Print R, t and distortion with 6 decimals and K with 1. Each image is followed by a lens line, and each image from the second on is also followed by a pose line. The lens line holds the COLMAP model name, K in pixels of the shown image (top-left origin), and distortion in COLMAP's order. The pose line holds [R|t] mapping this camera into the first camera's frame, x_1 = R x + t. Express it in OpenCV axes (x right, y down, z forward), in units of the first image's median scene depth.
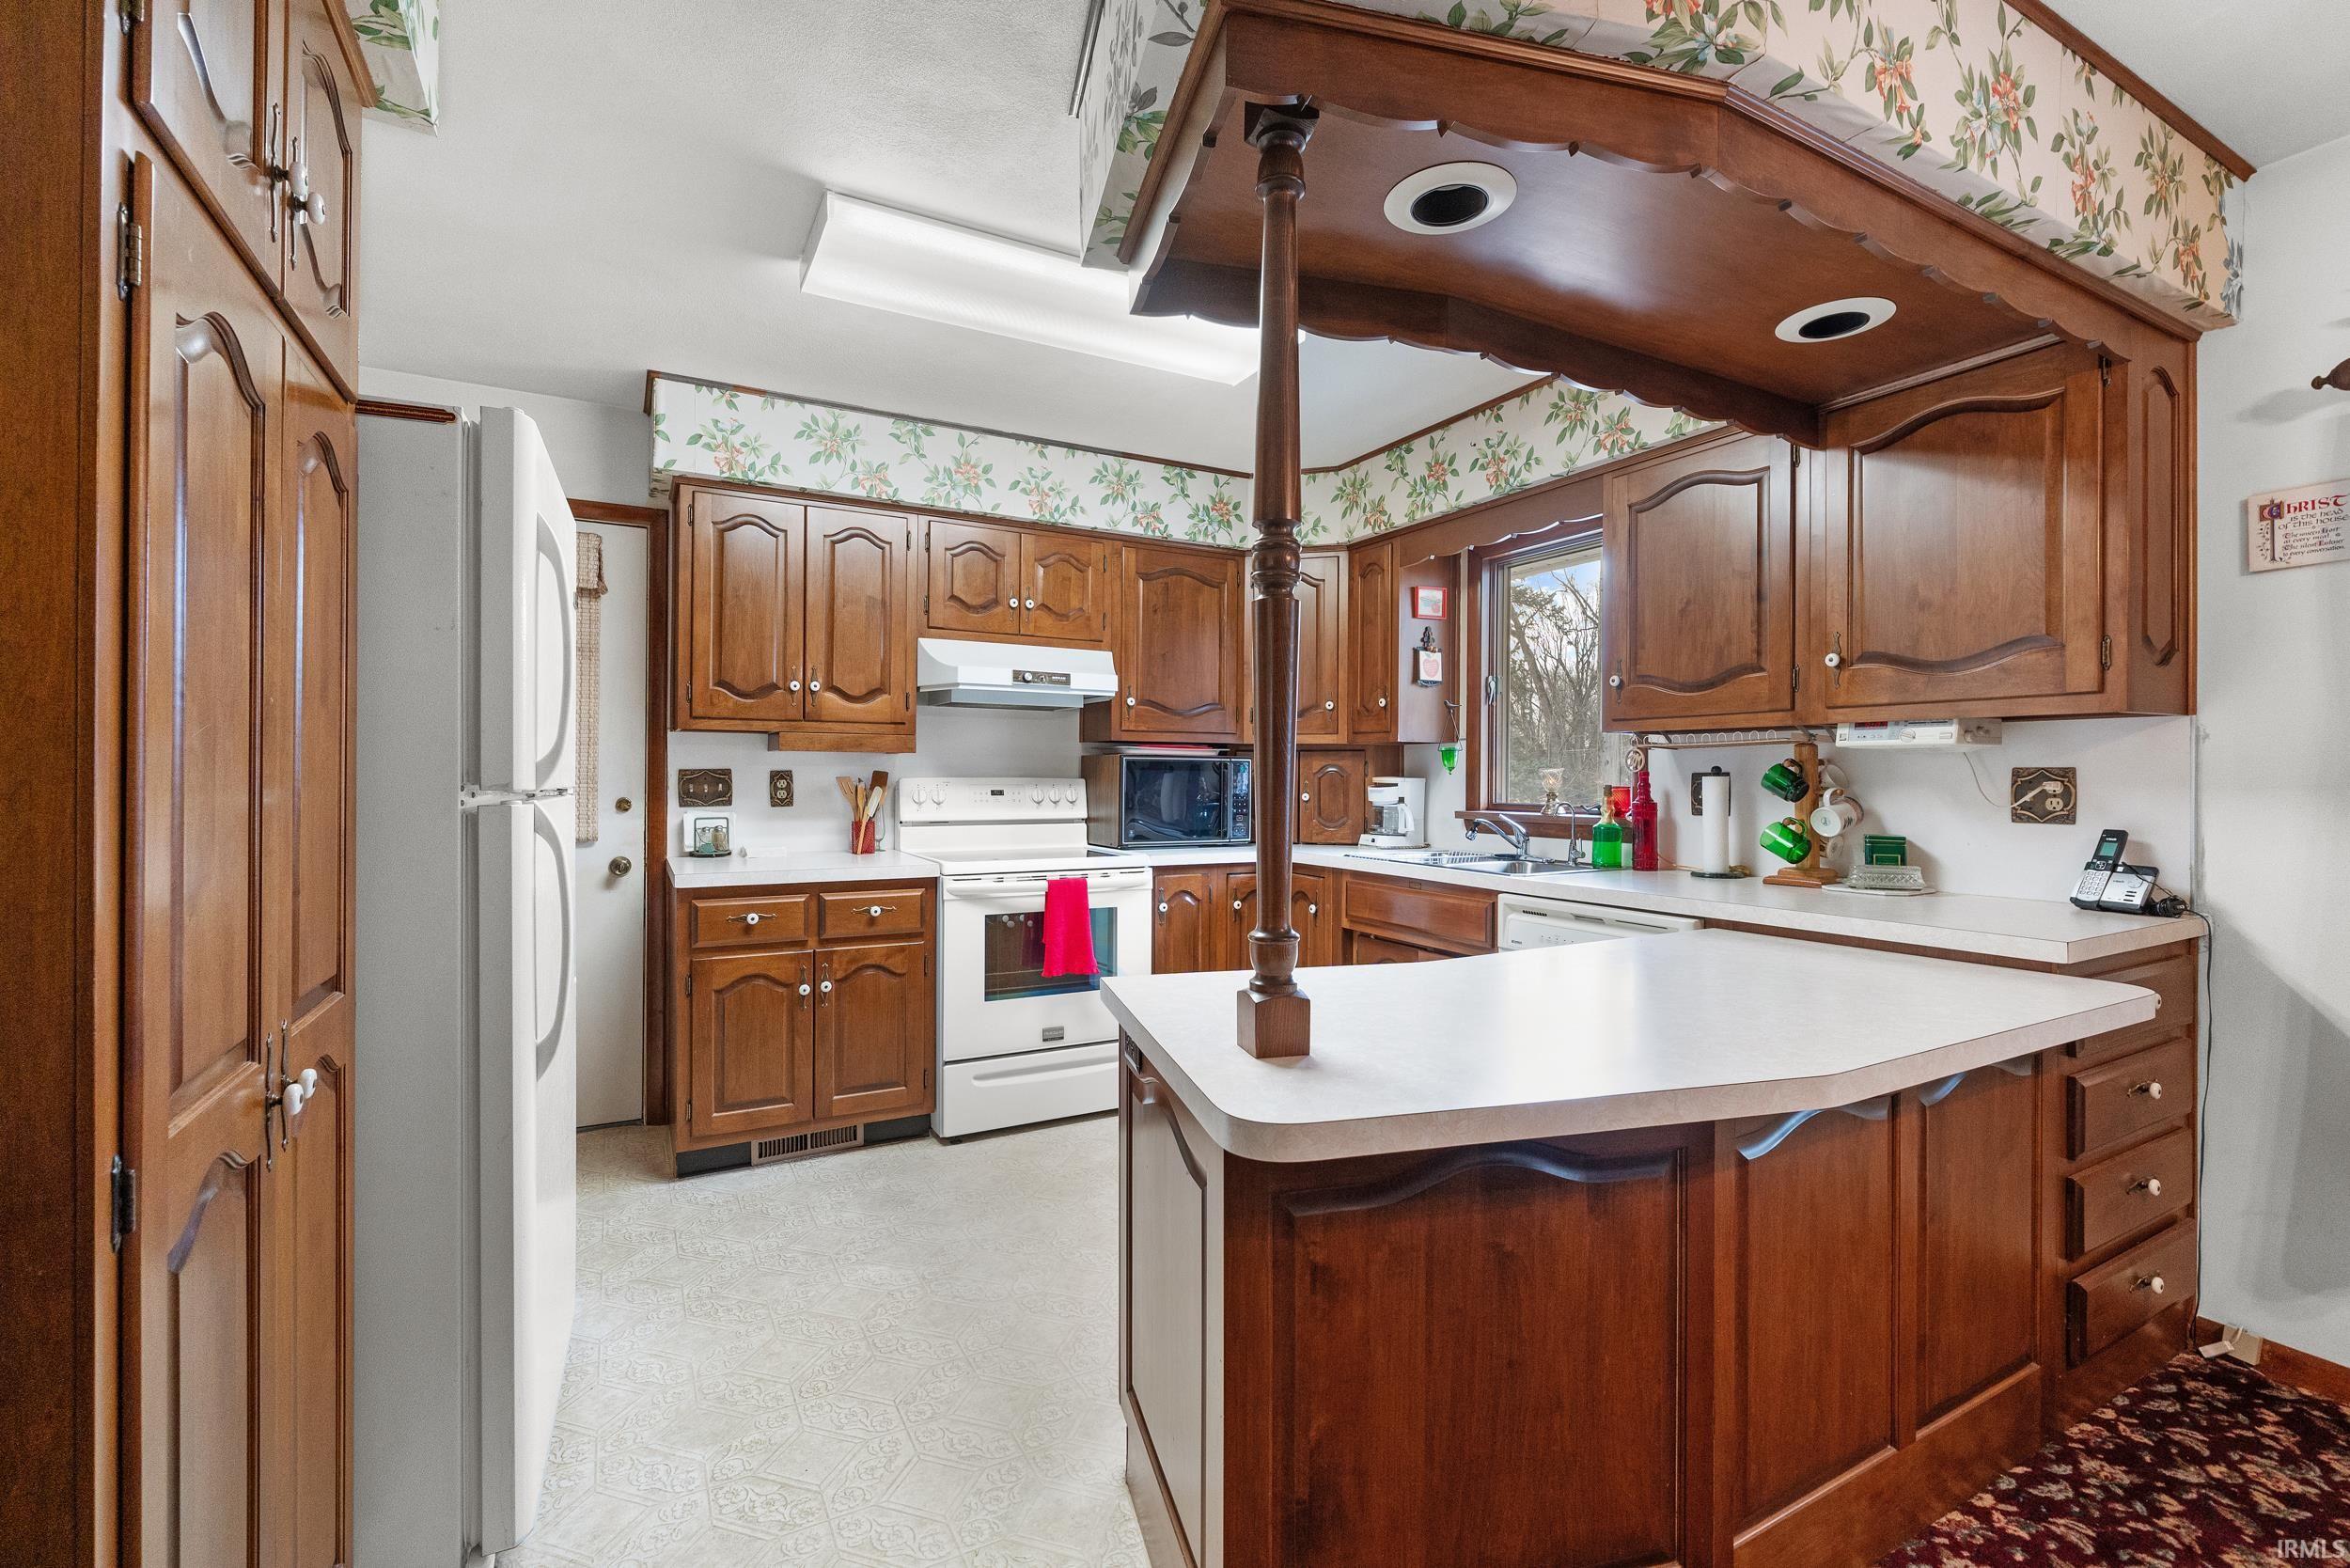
lens RADIAL K [[1022.1, 0, 1168.0], [0, 1022.1, 780.2], [0, 0, 1]] dist [-0.004040, -0.001139]
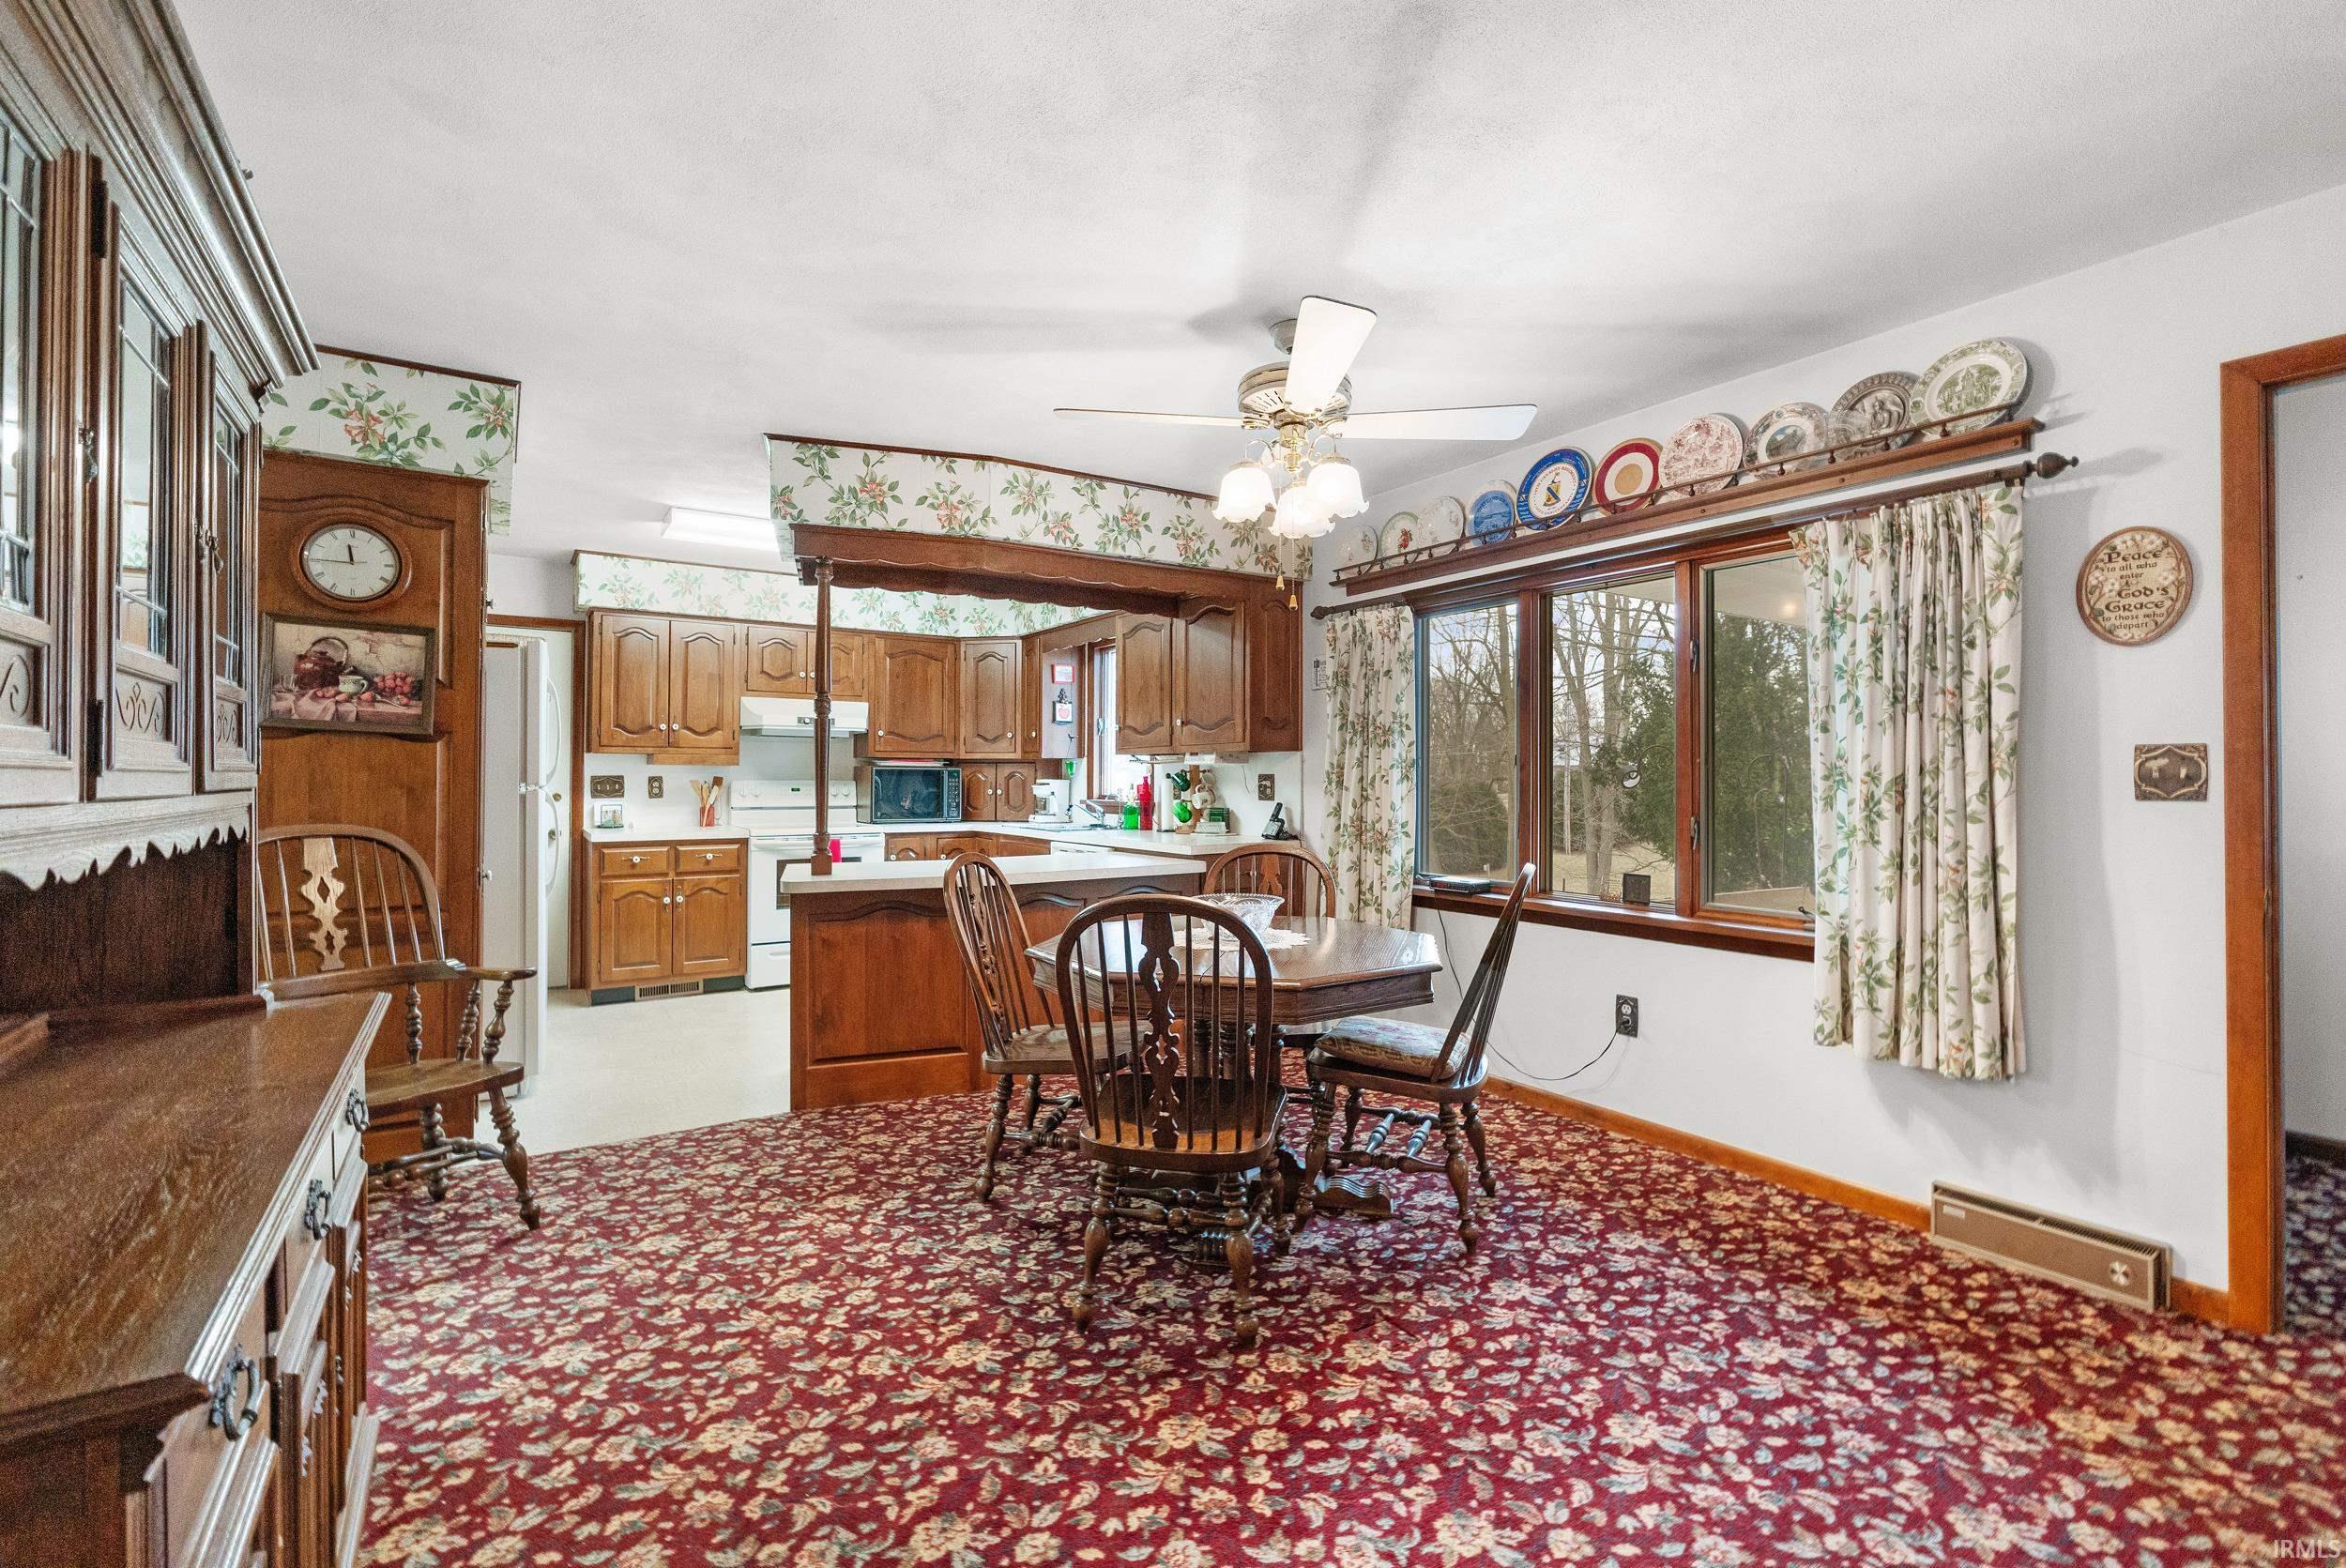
lens RADIAL K [[1015.7, 0, 1170.8], [0, 1015.7, 772.5], [0, 0, 1]] dist [-0.005617, 0.000257]
pose [[0.996596, -0.002515, 0.082396, 0.327562], [0.003465, 0.999929, -0.011378, 0.005994], [-0.082362, 0.011625, 0.996535, -0.728883]]
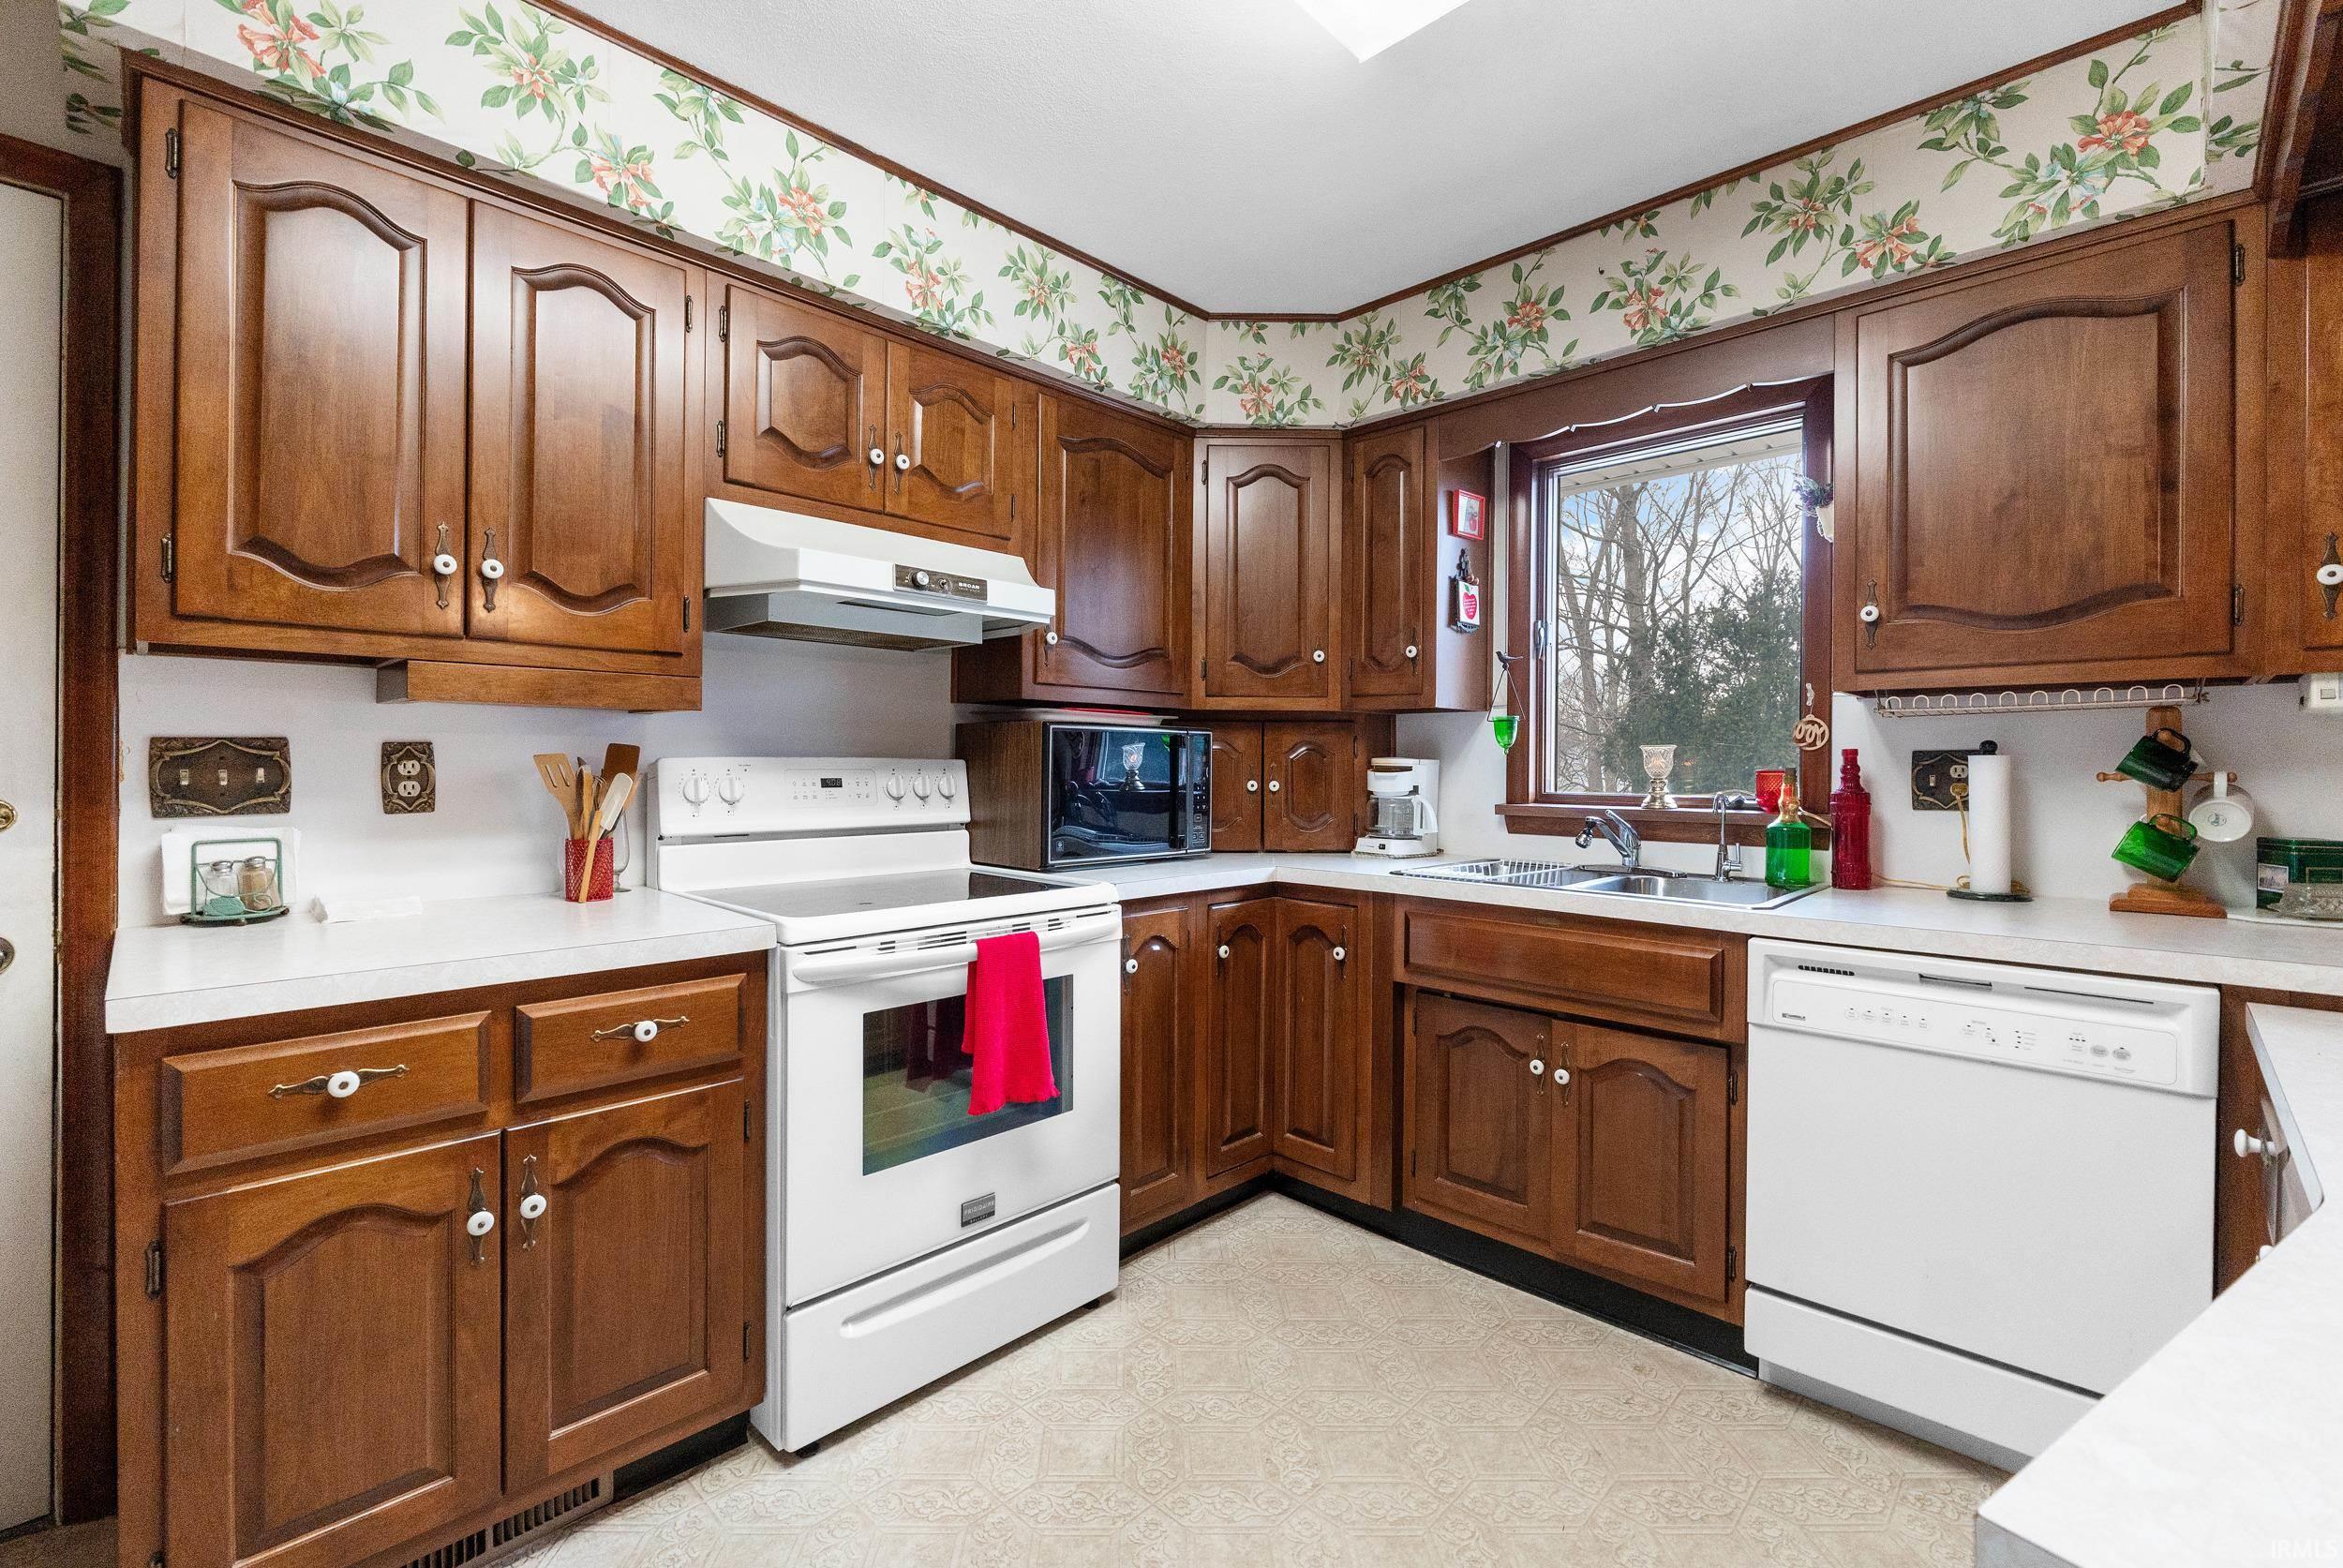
lens RADIAL K [[1014.5, 0, 1168.6], [0, 1014.5, 767.2], [0, 0, 1]] dist [-0.005617, 0.000257]
pose [[0.954428, -0.000863, 0.298441, -0.175343], [0.000451, 0.999999, 0.001451, 0.002626], [-0.298442, -0.001250, 0.954427, 0.426128]]
